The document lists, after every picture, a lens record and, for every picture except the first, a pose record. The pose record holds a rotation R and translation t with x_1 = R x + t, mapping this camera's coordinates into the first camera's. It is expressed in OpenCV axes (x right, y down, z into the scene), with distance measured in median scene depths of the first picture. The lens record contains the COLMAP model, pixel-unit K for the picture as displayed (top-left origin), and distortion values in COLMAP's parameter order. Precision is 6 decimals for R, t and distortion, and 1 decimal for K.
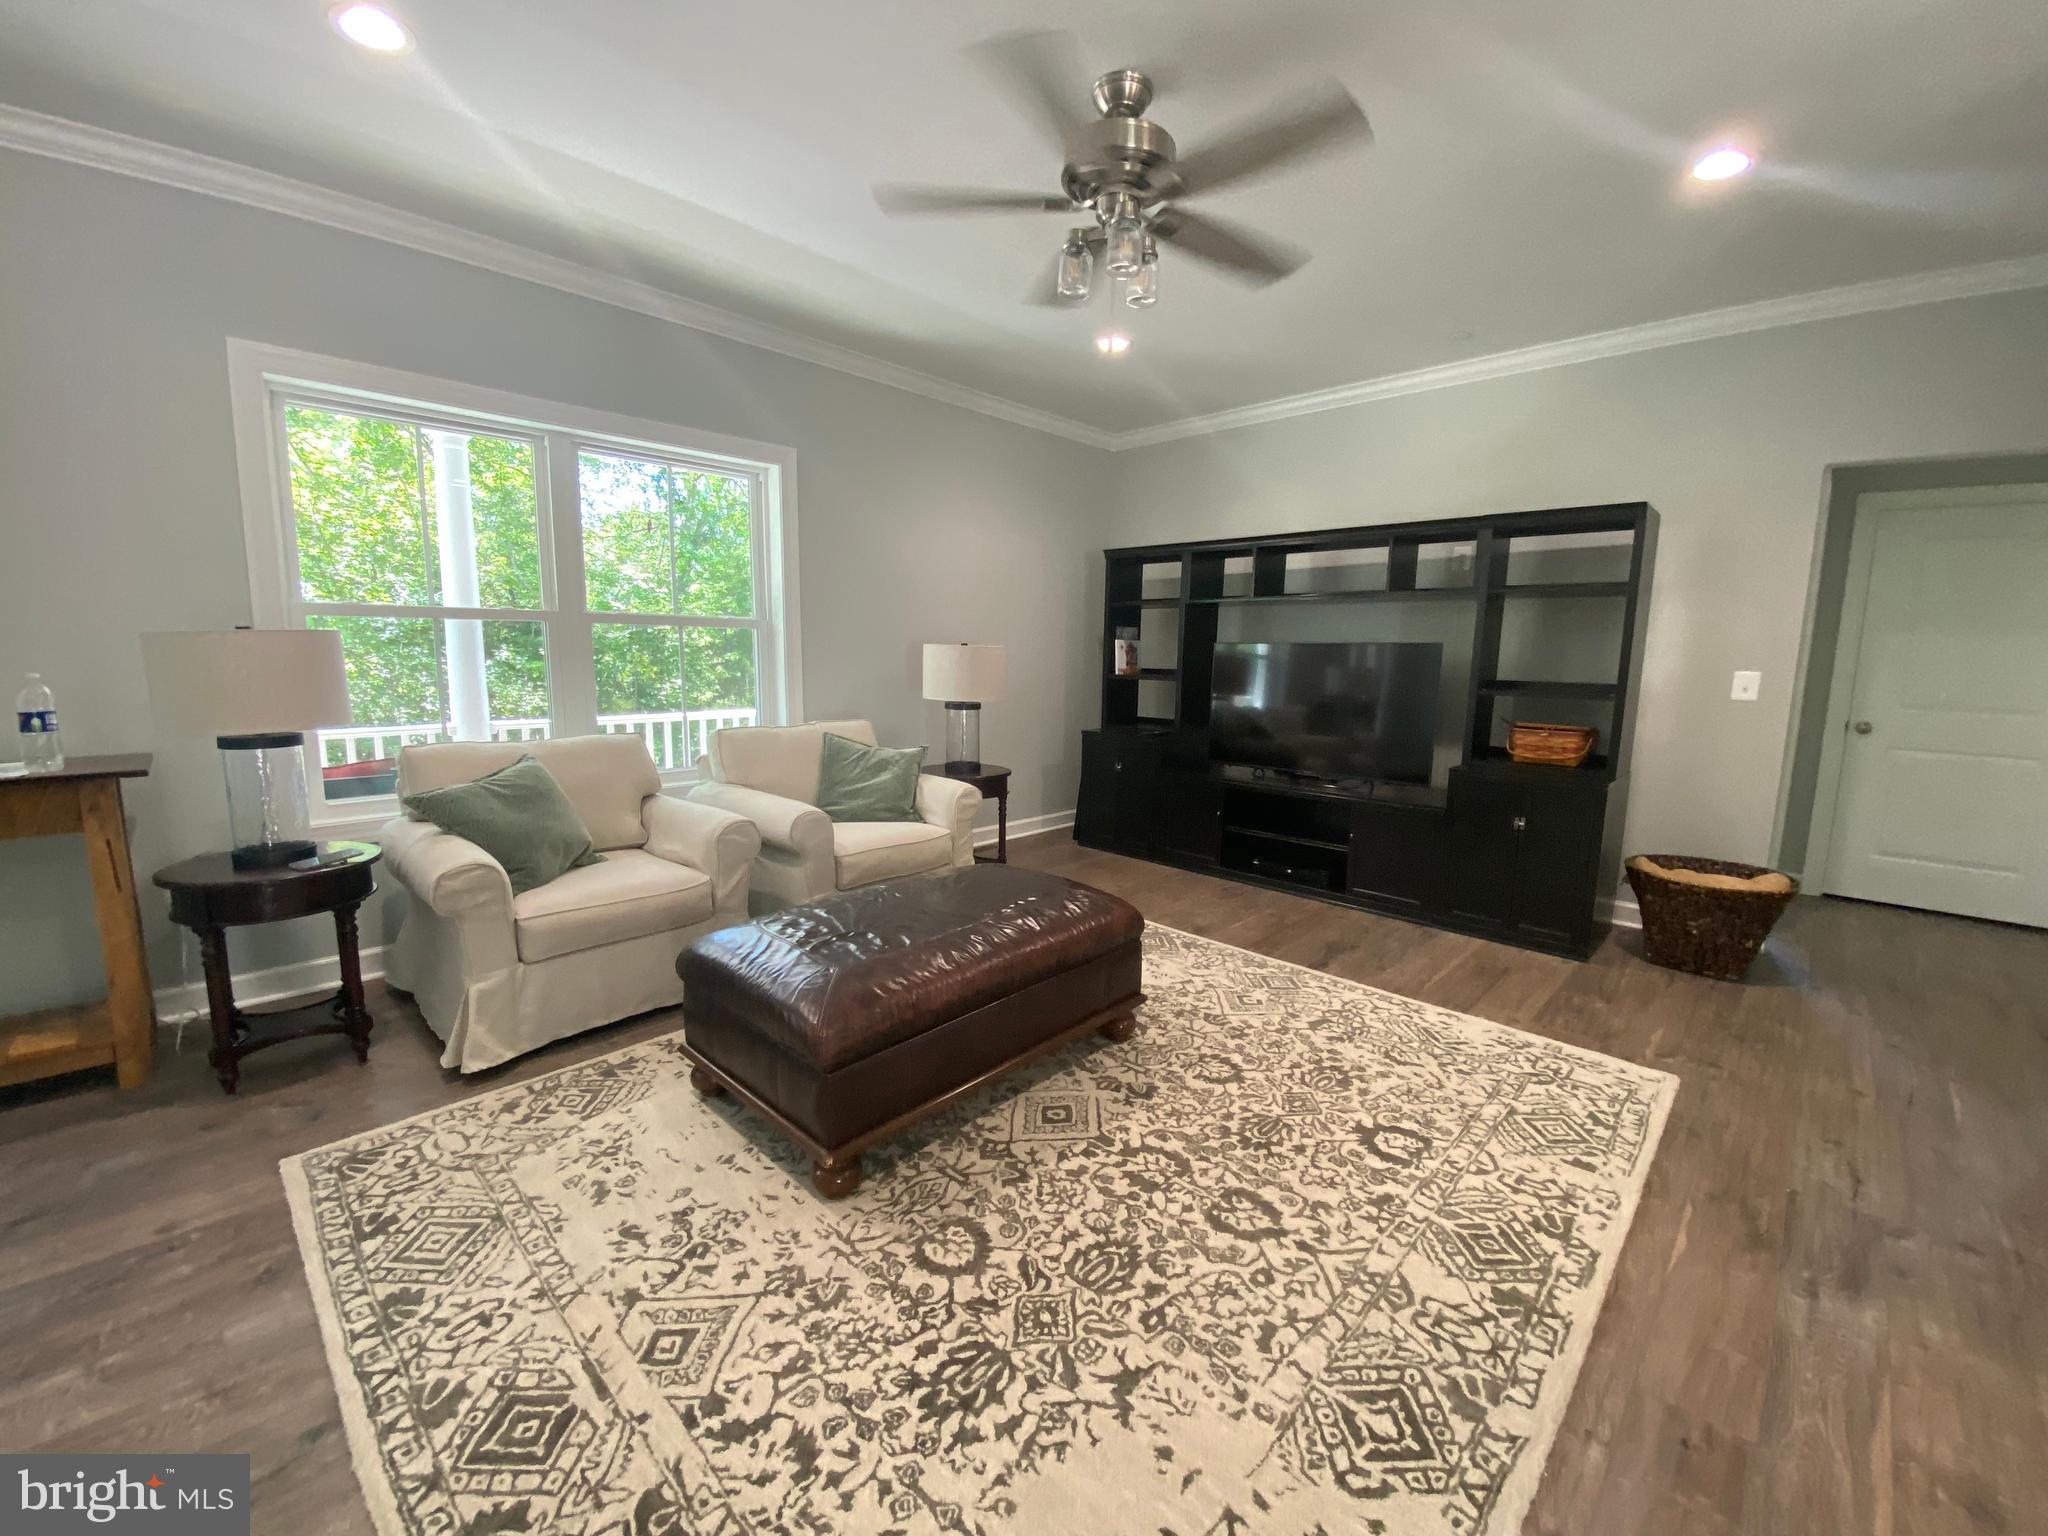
lens RADIAL K [[825.7, 0, 1040.3], [0, 825.7, 765.9], [0, 0, 1]] dist [0.020175, -0.018754]
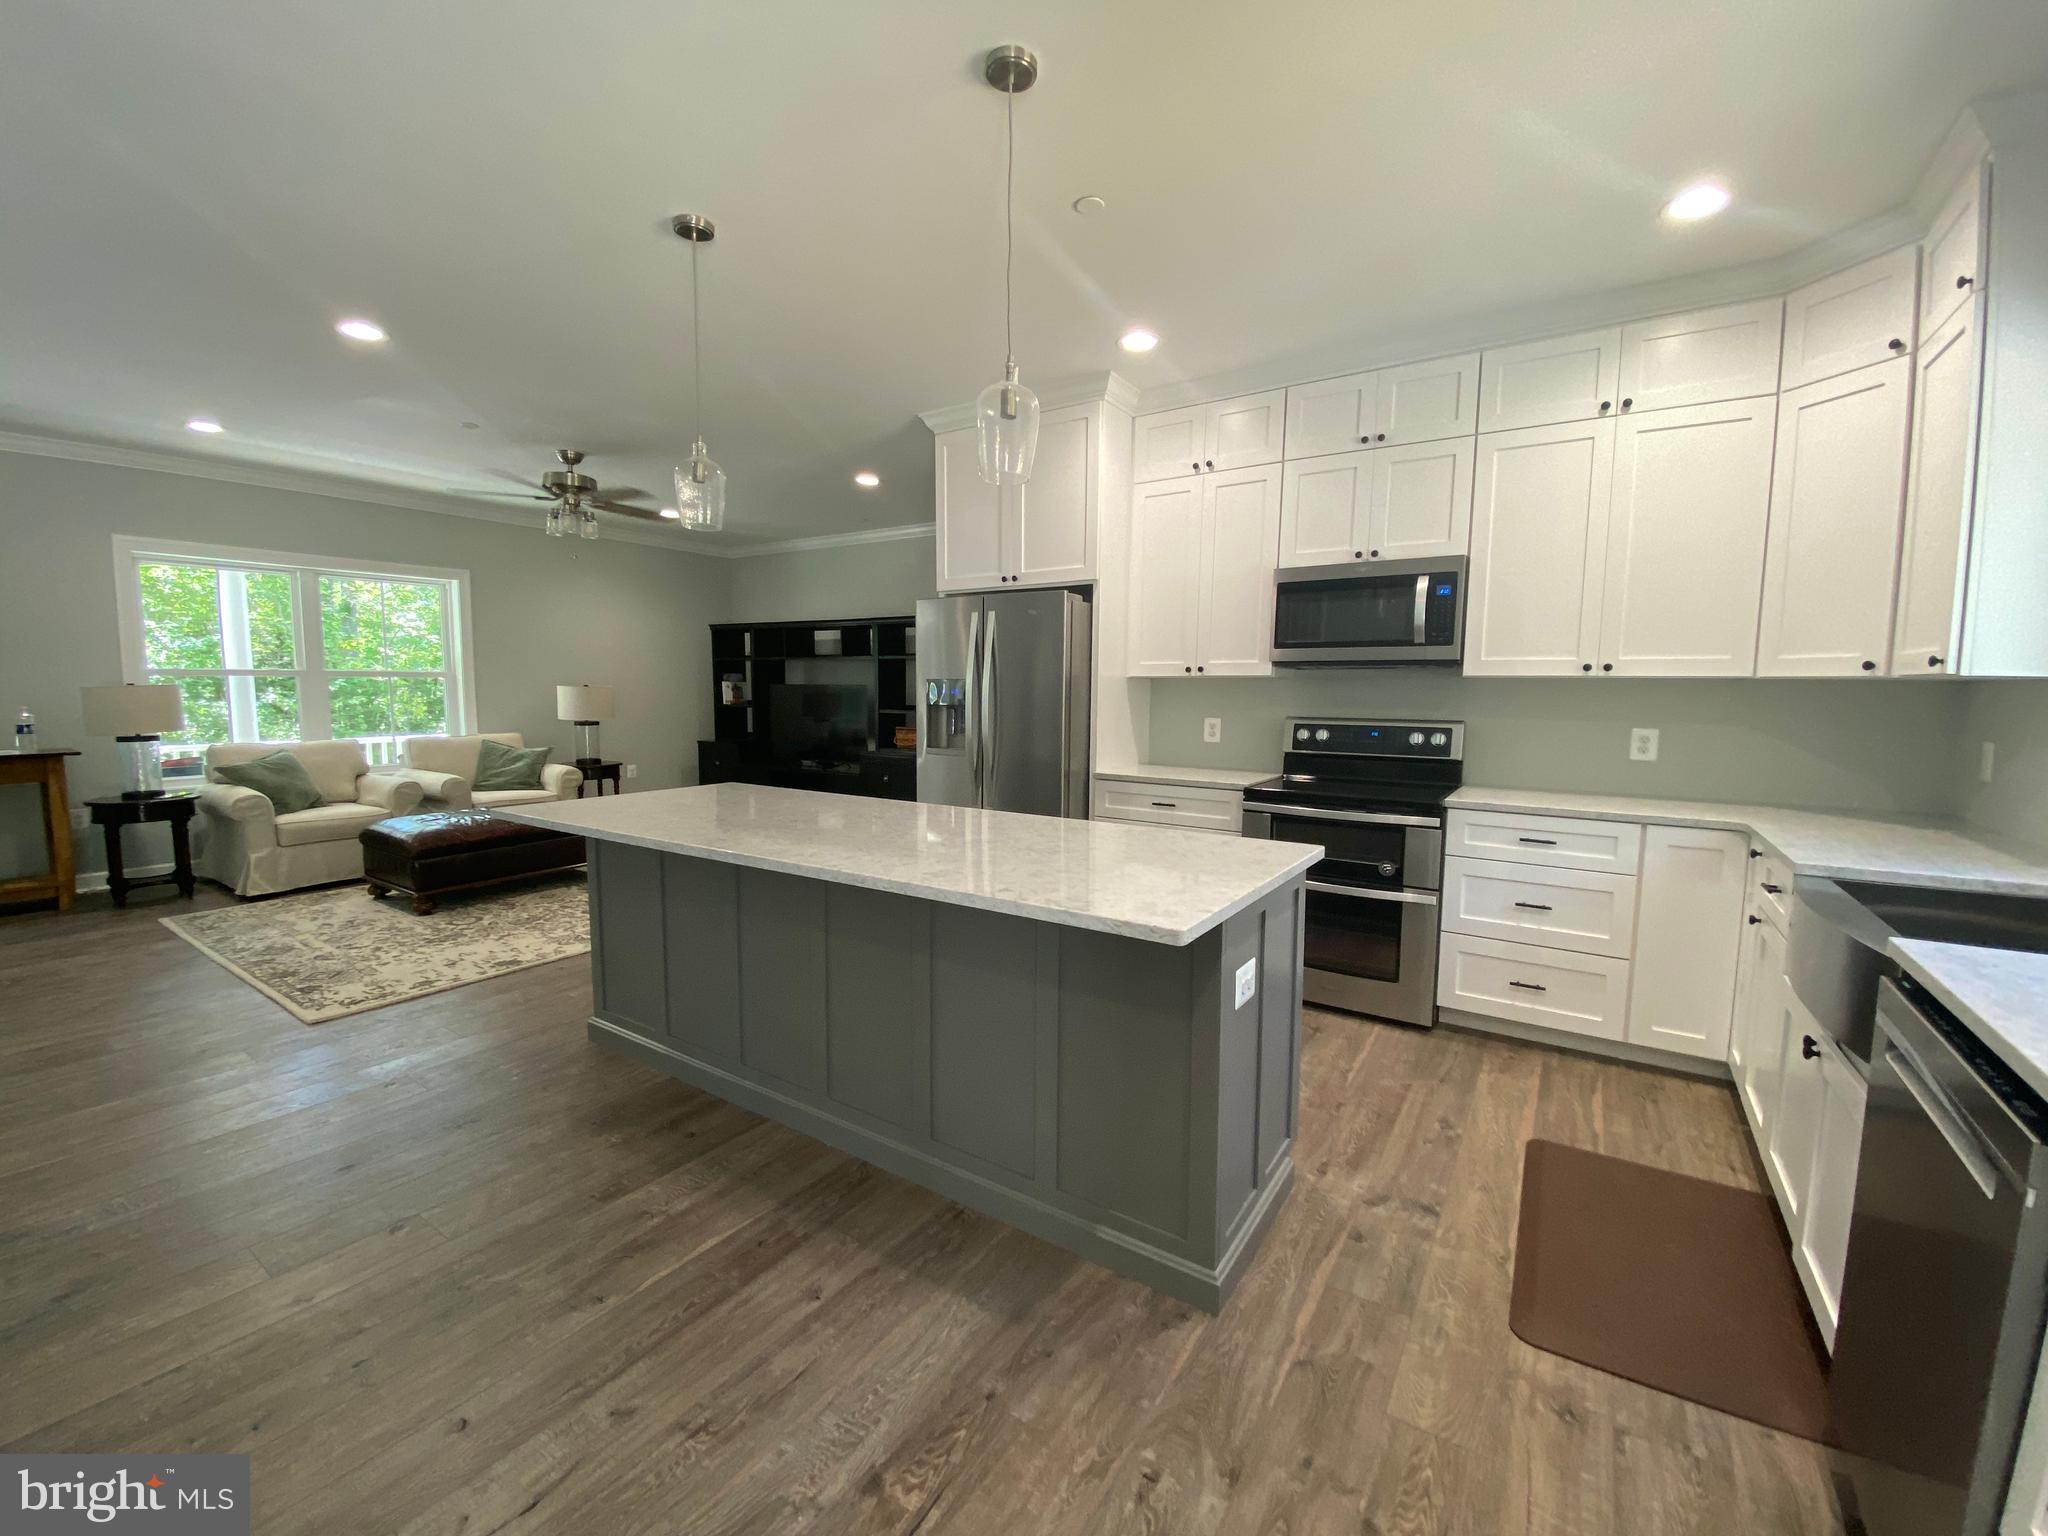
lens RADIAL K [[828.0, 0, 1028.9], [0, 828.0, 767.0], [0, 0, 1]] dist [0.020495, -0.018117]
pose [[0.985873, -0.025486, 0.165547, 0.762404], [0.032456, 0.998691, -0.039534, 0.163901], [-0.164322, 0.044348, 0.985409, -1.177682]]
